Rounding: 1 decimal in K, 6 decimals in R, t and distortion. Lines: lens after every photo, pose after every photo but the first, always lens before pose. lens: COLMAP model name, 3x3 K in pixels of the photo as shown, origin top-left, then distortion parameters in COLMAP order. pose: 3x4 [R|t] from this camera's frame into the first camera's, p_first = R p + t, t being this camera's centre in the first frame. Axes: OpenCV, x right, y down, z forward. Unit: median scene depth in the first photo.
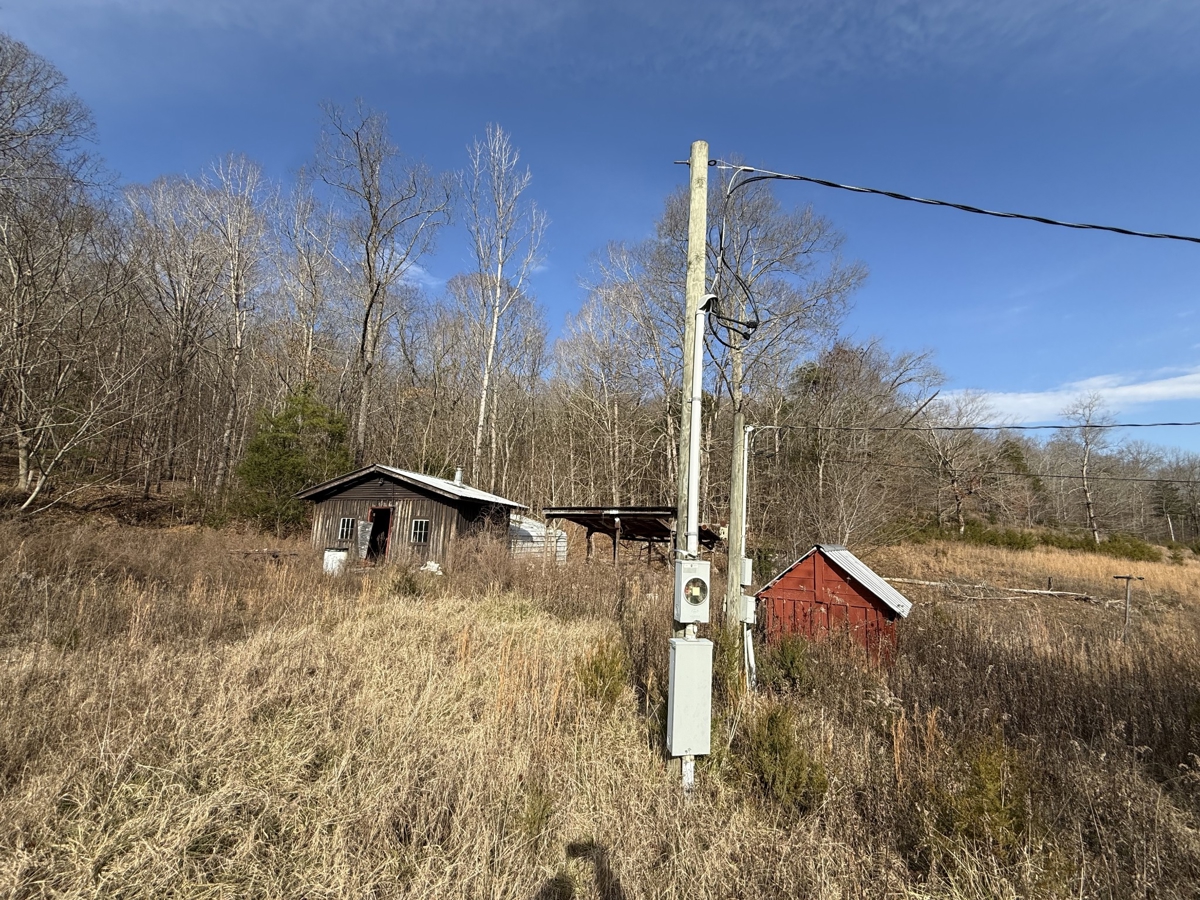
lens RADIAL K [[483.4, 0, 596.0], [0, 483.4, 449.5], [0, 0, 1]] dist [-0.000949, -0.000046]
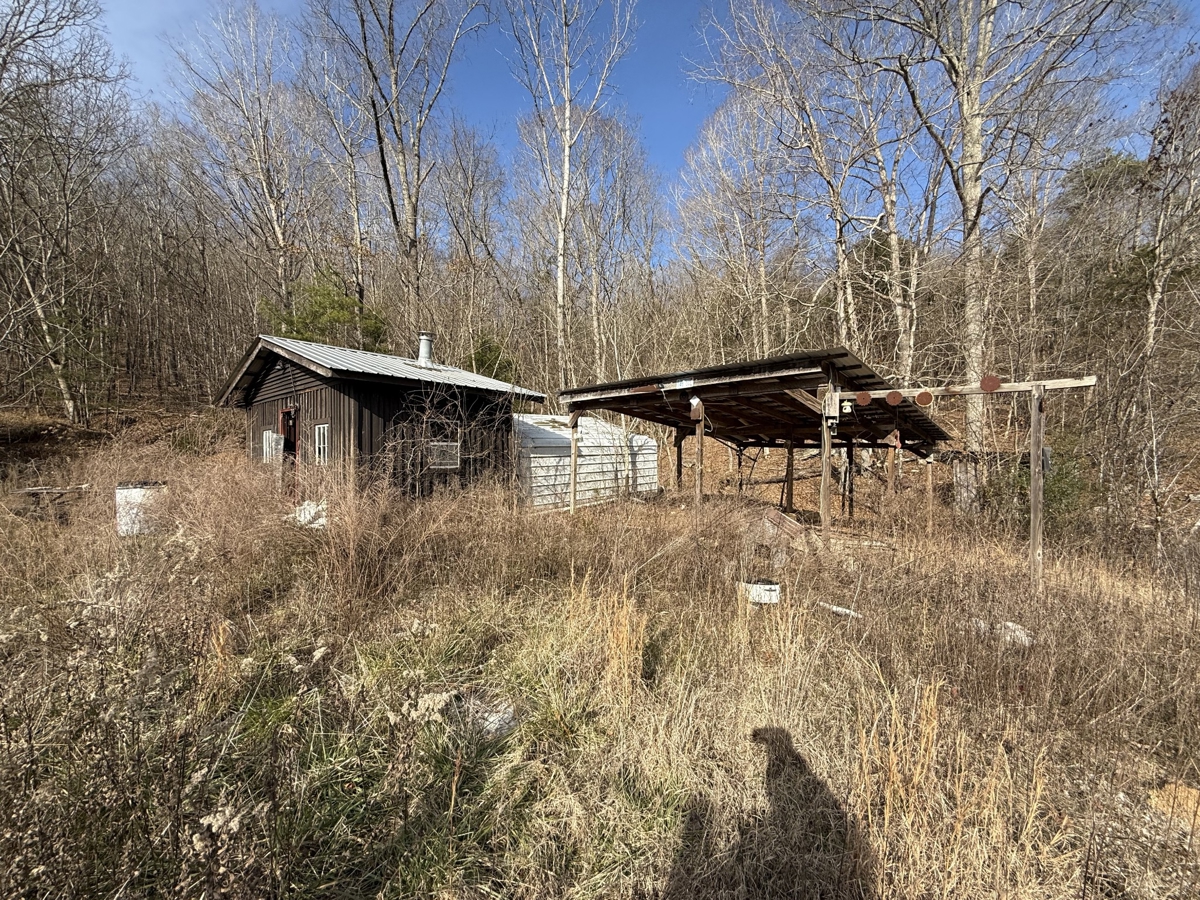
lens RADIAL K [[483.4, 0, 596.0], [0, 483.4, 449.5], [0, 0, 1]] dist [-0.000949, -0.000046]
pose [[0.941134, -0.041264, -0.335506, 0.102300], [0.099524, 0.982353, 0.158358, 0.104677], [0.323050, -0.182428, 0.928633, 0.525203]]
